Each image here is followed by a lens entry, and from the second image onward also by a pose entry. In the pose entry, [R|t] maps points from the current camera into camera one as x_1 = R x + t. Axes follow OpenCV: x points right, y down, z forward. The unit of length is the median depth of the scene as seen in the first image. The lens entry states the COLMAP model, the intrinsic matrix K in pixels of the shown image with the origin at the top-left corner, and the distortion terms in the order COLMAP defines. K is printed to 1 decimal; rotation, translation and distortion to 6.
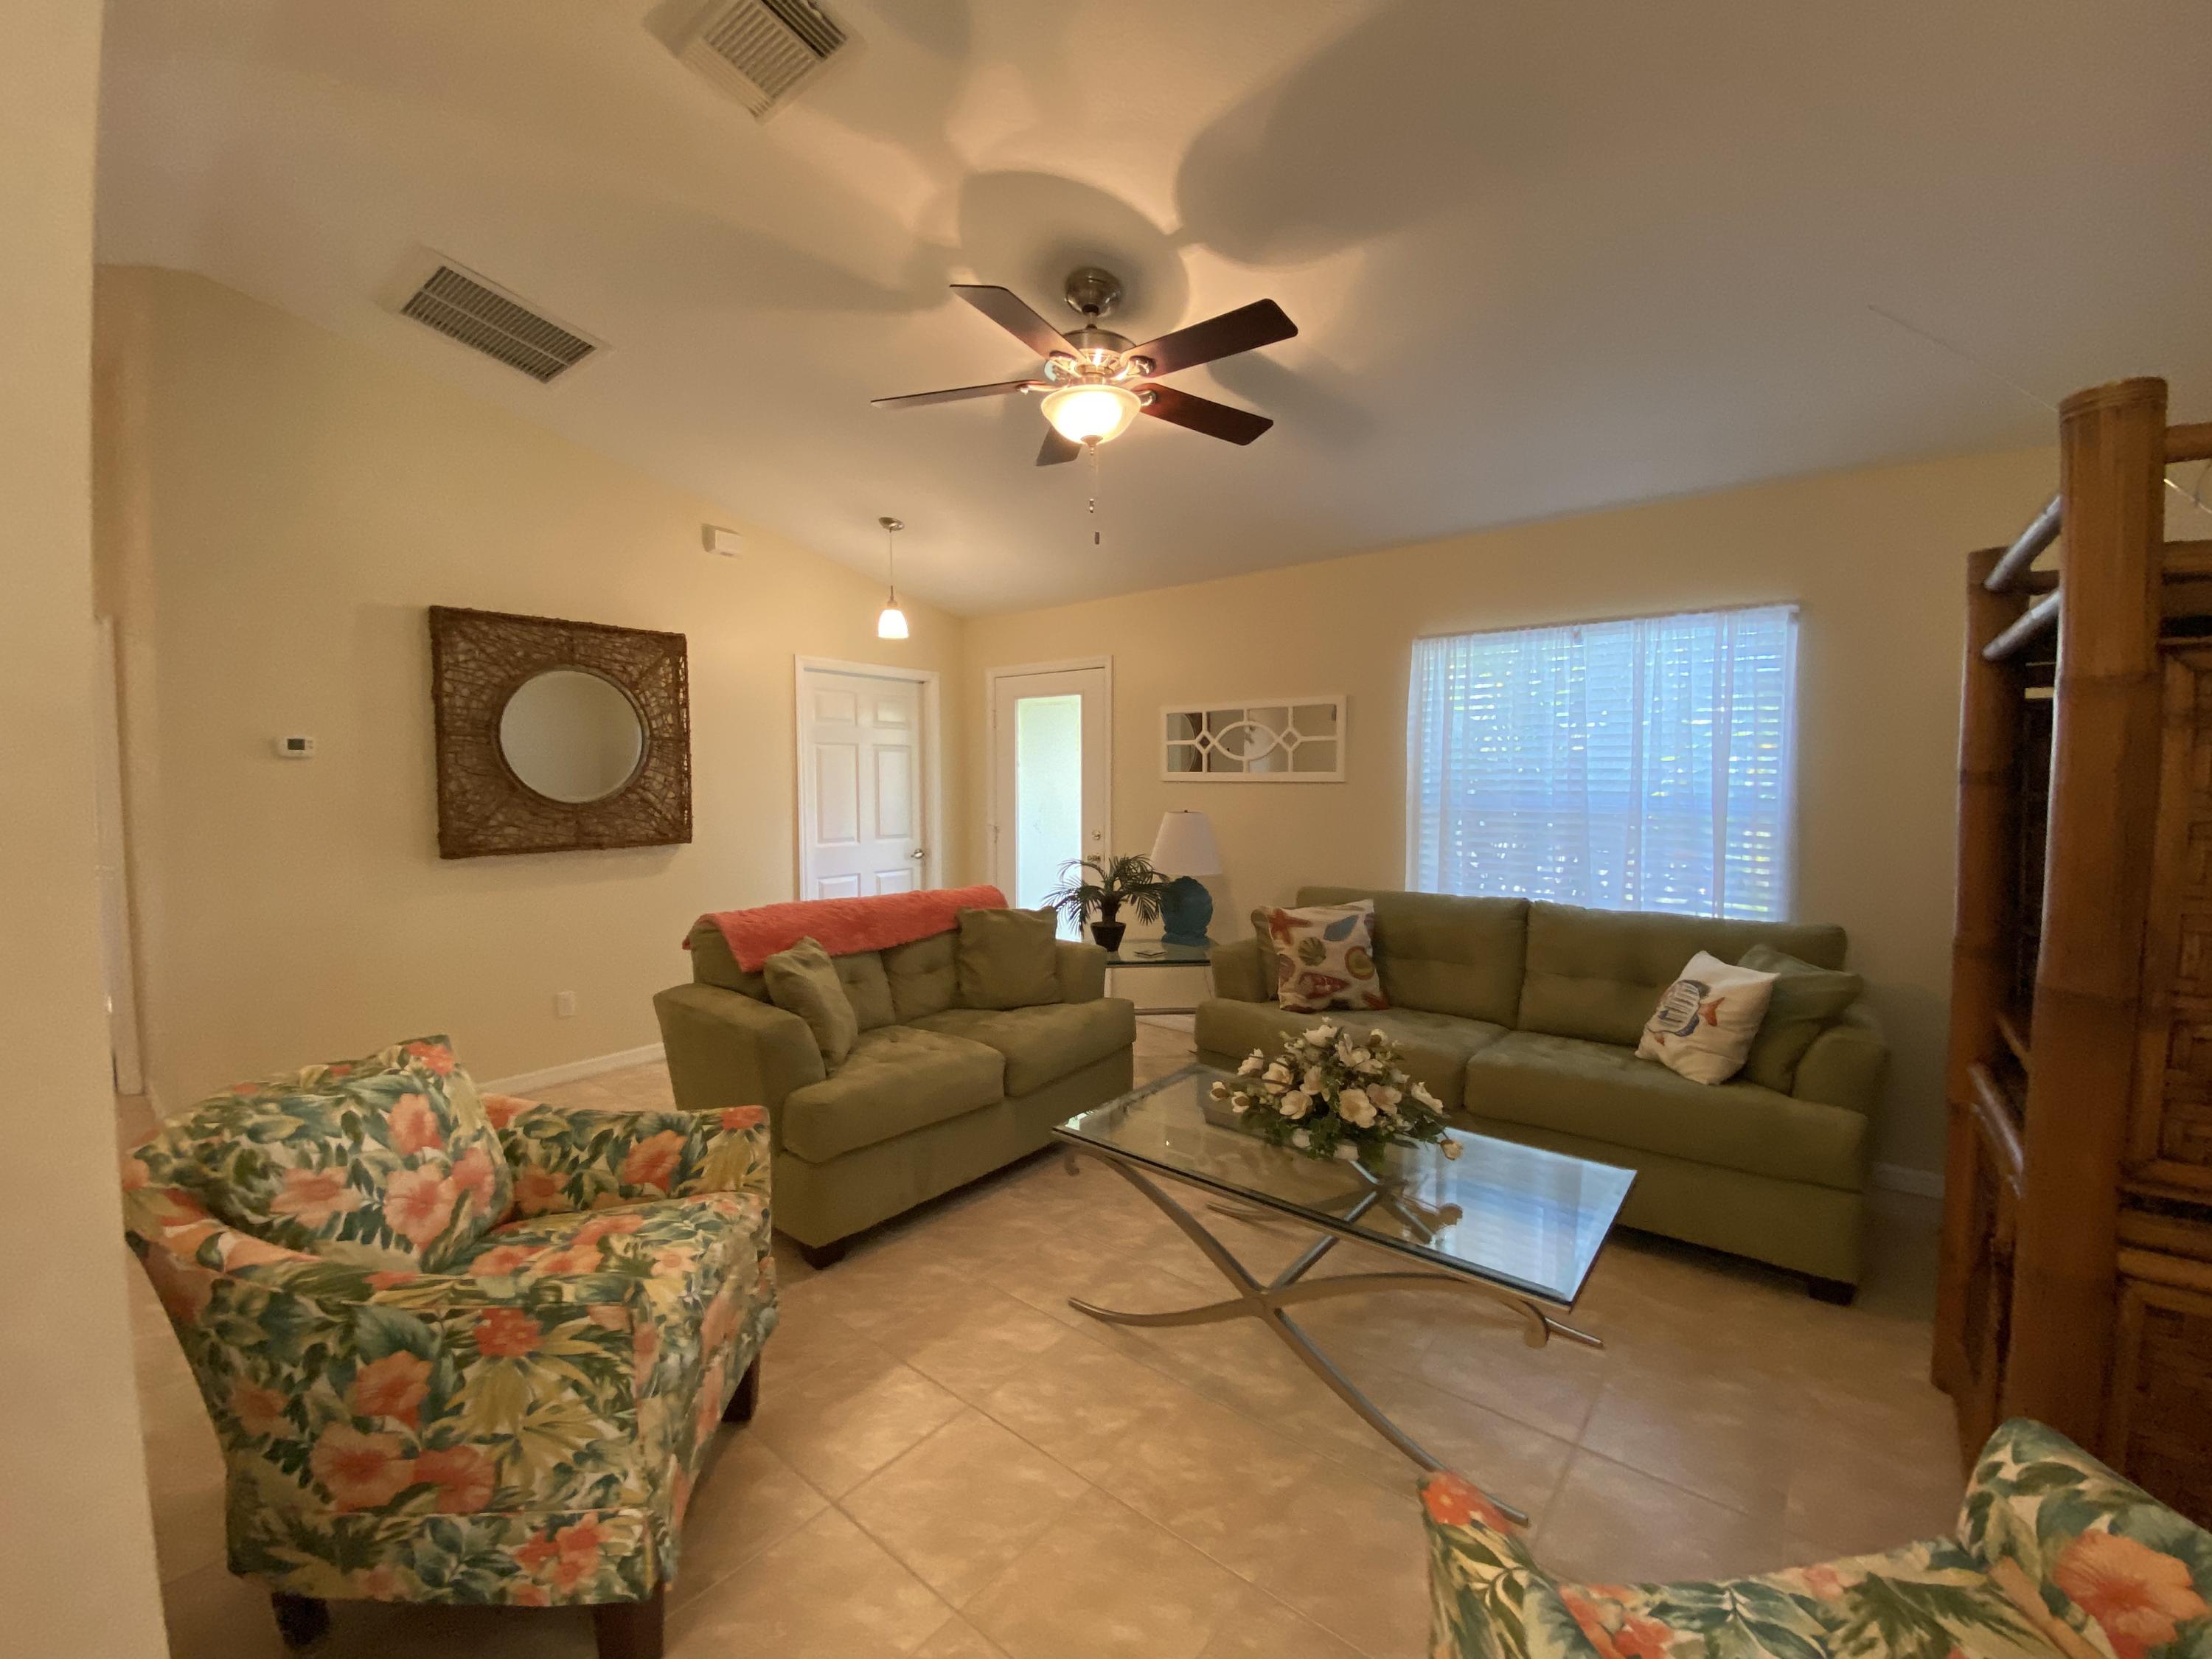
lens RADIAL K [[909.8, 0, 1108.2], [0, 909.8, 834.2], [0, 0, 1]] dist [0.009733, -0.011097]
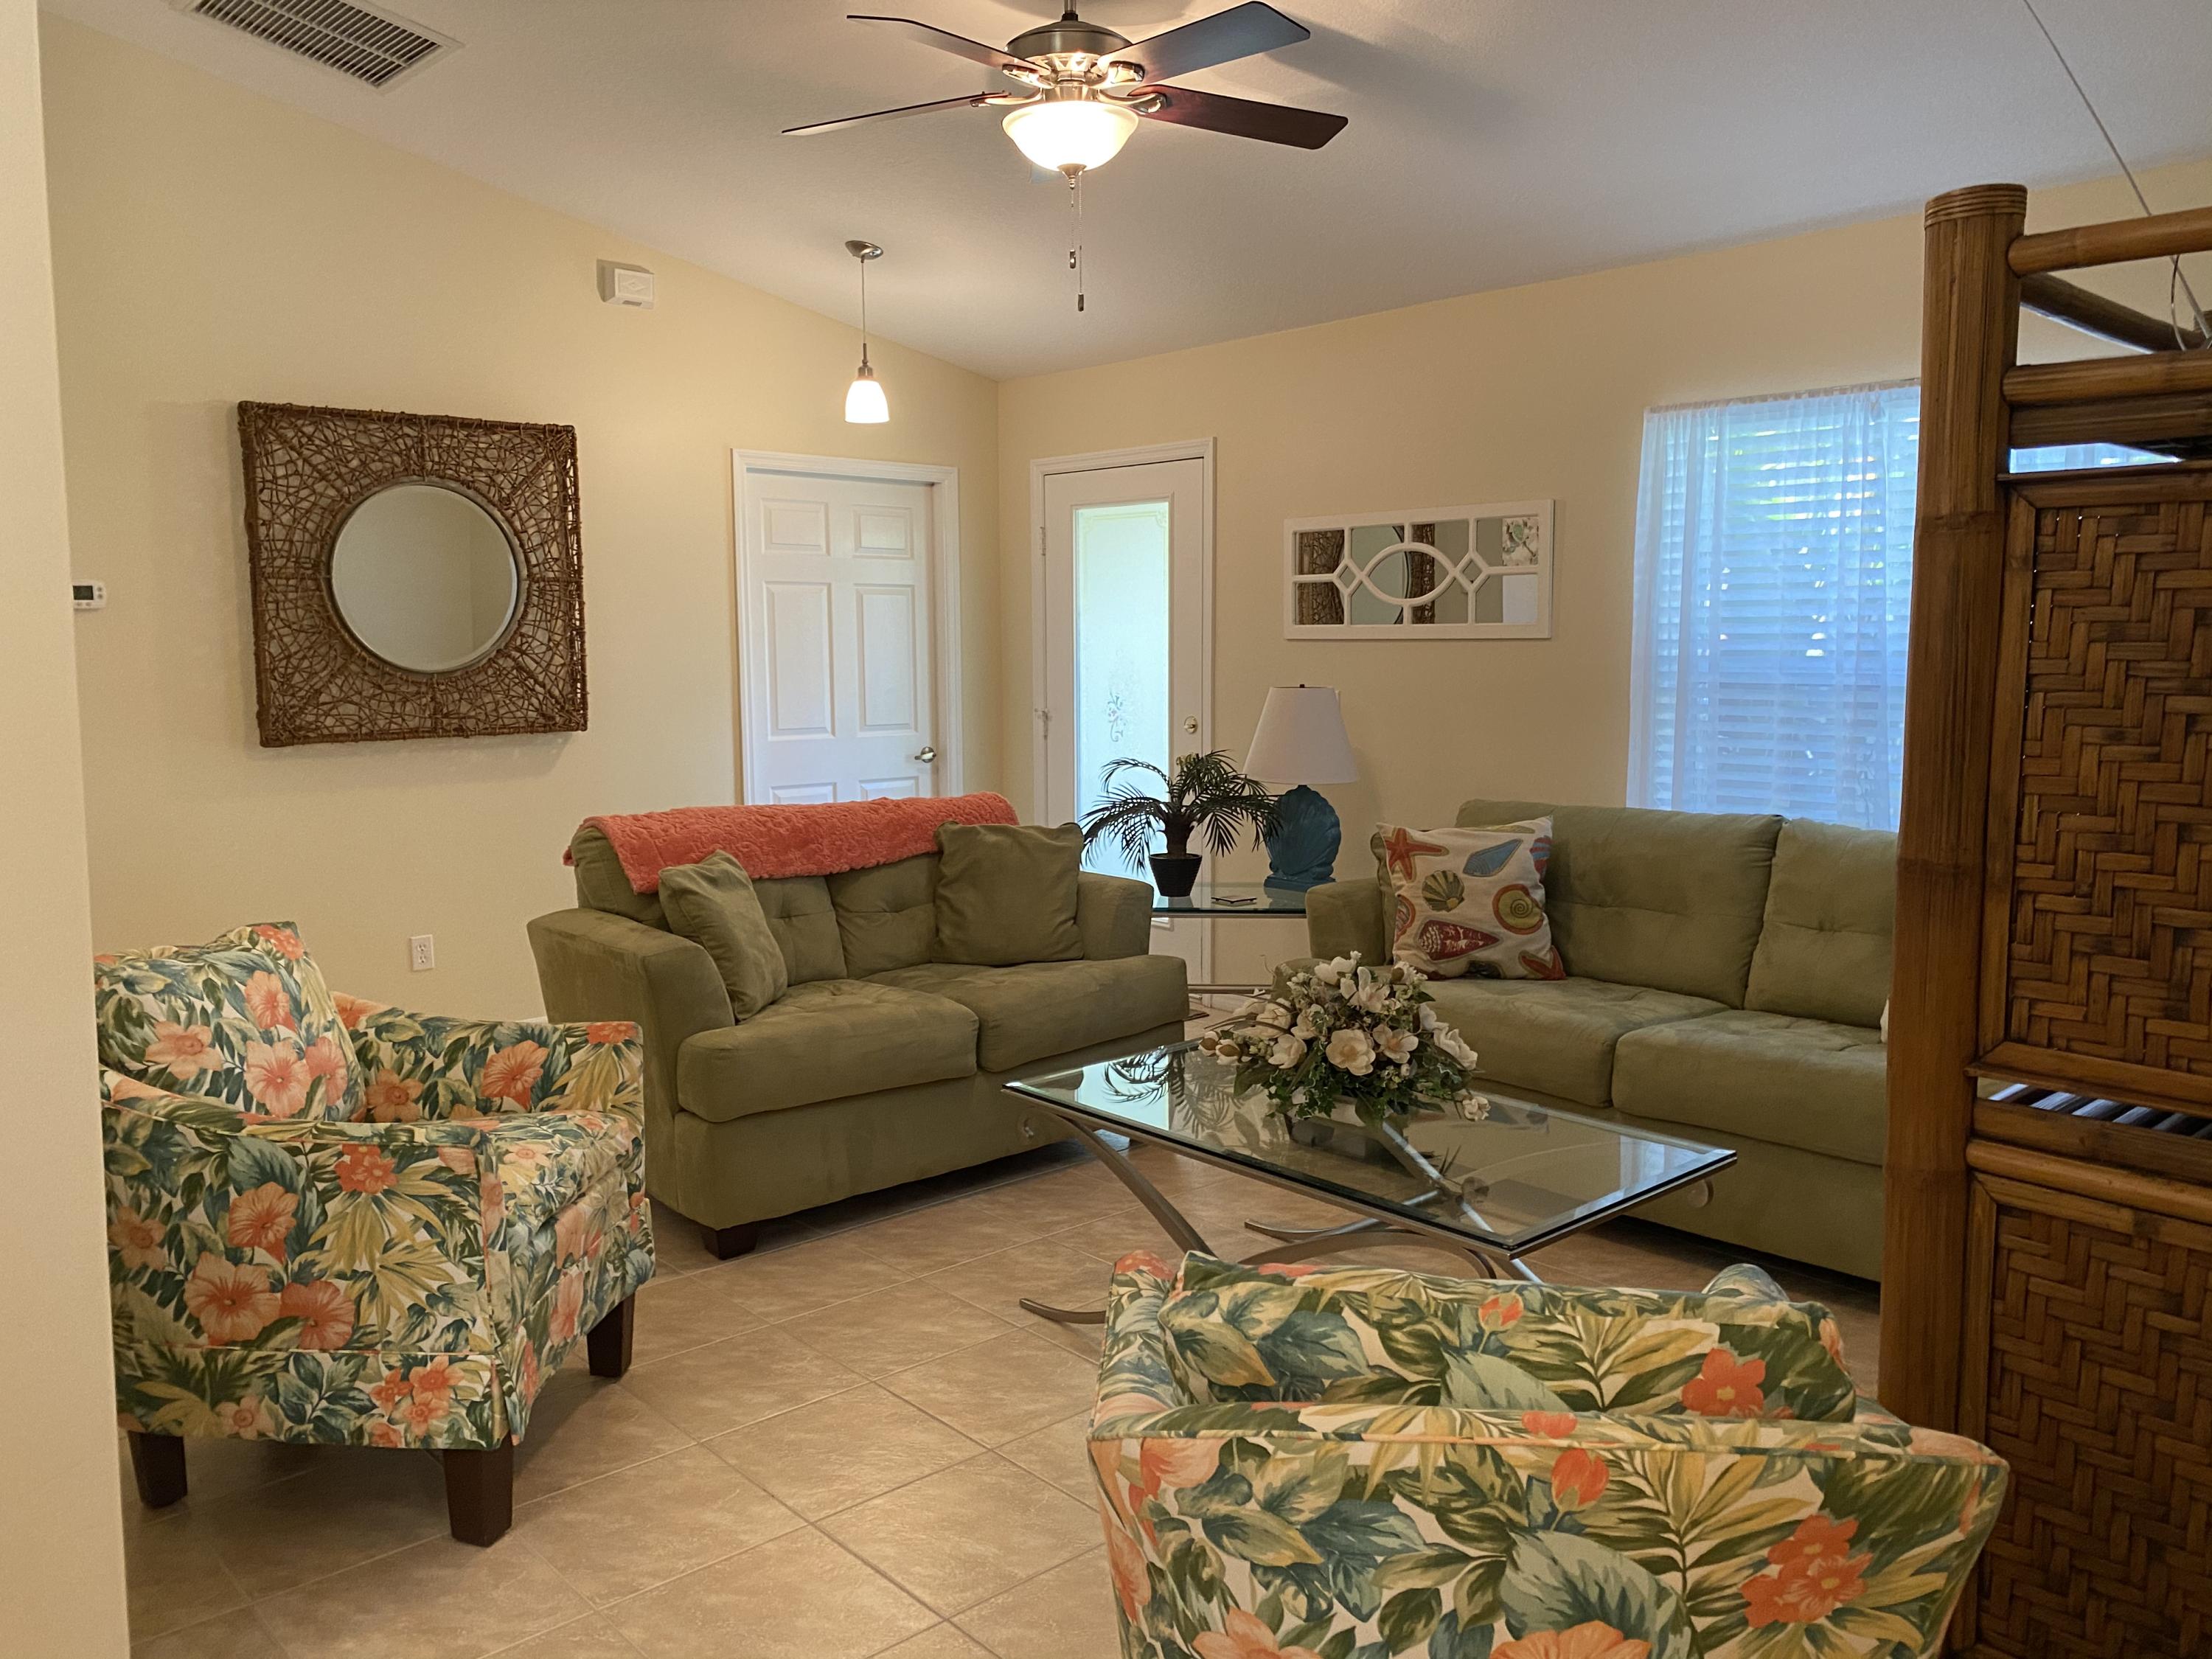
lens RADIAL K [[1694.9, 0, 1110.2], [0, 1694.9, 823.9], [0, 0, 1]] dist [0.048497, -0.026204]
pose [[0.988115, 0.013017, -0.153161, 0.198691], [-0.005567, 0.998785, 0.048972, 0.021822], [0.153613, -0.047537, 0.986987, -0.326179]]
